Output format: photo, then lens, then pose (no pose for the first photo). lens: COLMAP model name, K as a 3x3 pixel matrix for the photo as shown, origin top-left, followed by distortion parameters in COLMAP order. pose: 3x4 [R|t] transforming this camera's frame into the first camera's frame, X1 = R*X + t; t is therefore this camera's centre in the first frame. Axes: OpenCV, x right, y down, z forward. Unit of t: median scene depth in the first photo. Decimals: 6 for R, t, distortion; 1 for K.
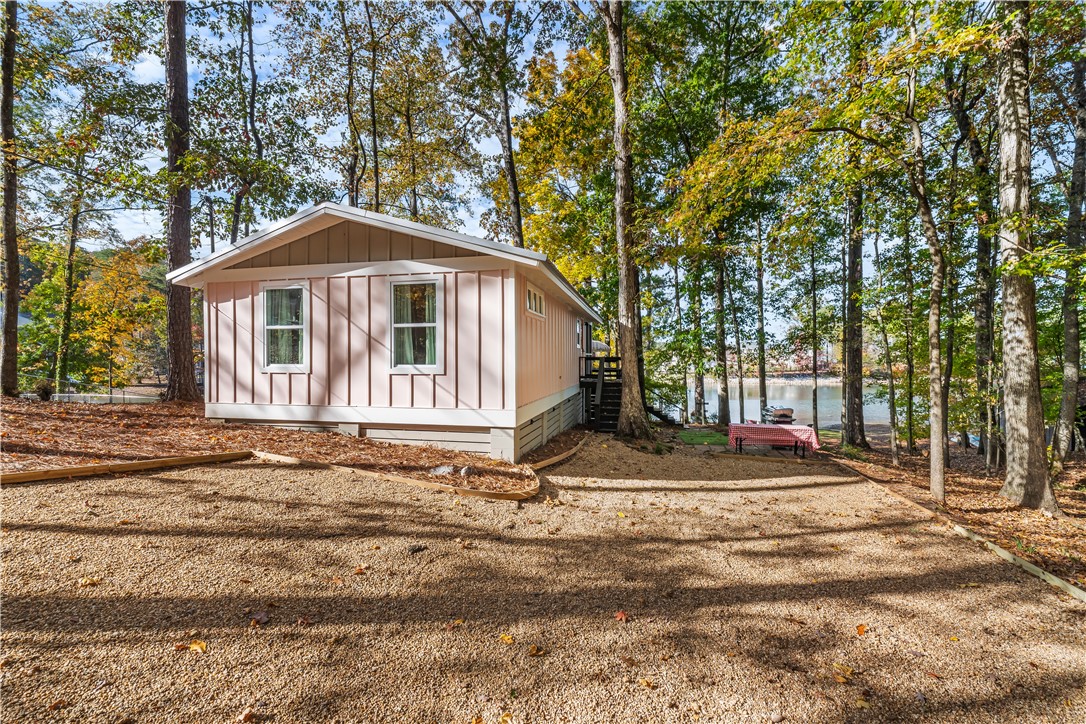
lens RADIAL K [[465.7, 0, 540.7], [0, 465.7, 357.2], [0, 0, 1]] dist [-0.004049, 0.000003]
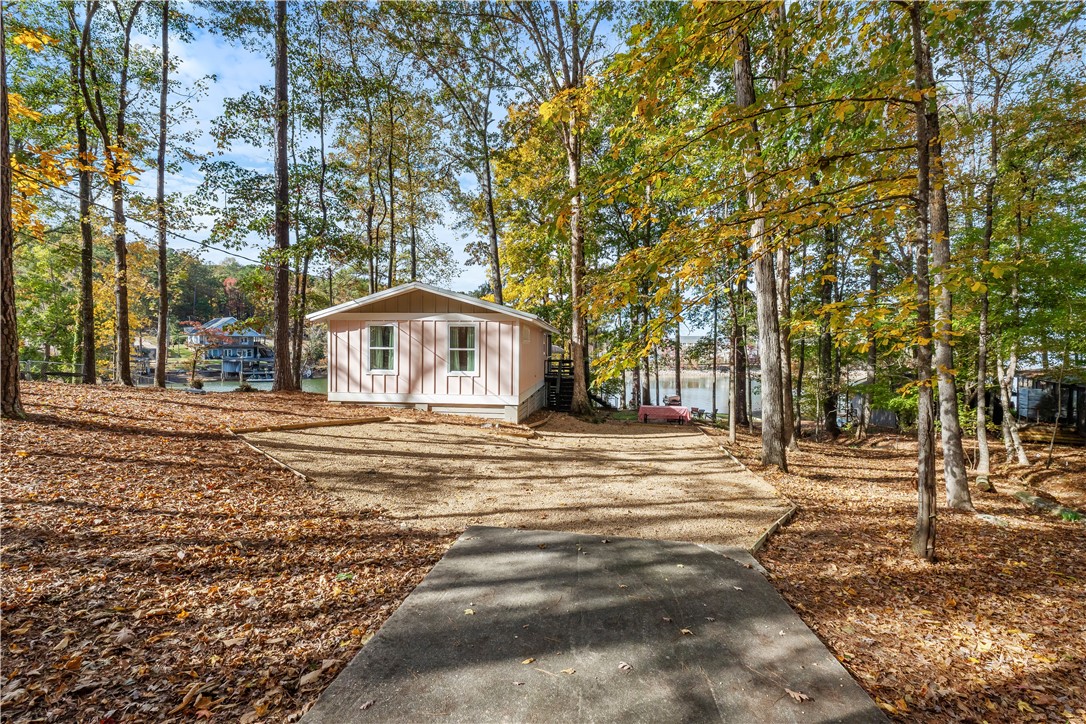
lens RADIAL K [[465.7, 0, 545.5], [0, 465.7, 359.9], [0, 0, 1]] dist [-0.004049, 0.000003]
pose [[0.993358, 0.009746, 0.114655, -0.145871], [-0.012742, 0.999595, 0.025426, -0.072742], [-0.114360, -0.026718, 0.993080, -0.781514]]
